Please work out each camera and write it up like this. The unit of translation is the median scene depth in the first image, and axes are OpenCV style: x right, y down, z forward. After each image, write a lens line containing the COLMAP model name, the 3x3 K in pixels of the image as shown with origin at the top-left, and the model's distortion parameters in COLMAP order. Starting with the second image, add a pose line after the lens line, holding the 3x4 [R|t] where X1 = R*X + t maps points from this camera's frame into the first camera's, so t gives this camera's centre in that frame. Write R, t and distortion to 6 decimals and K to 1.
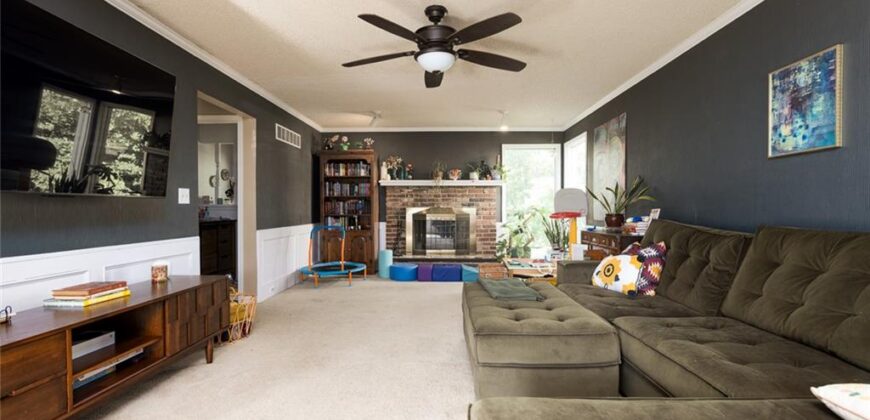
lens RADIAL K [[383.7, 0, 435.0], [0, 383.7, 210.8], [0, 0, 1]] dist [-0.001497, 0.001337]
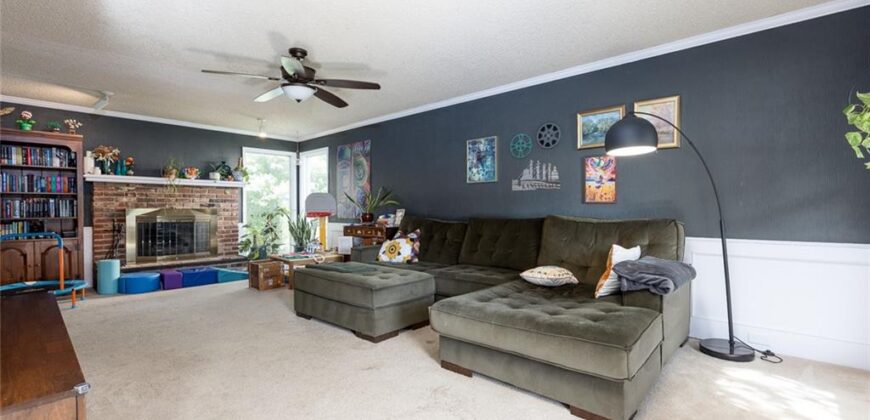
lens RADIAL K [[383.7, 0, 434.9], [0, 383.7, 210.9], [0, 0, 1]] dist [-0.001497, 0.001337]
pose [[0.662830, -0.005408, 0.748750, -0.268048], [0.006199, 0.999979, 0.001736, -0.000401], [-0.748744, 0.003491, 0.662850, -0.067519]]
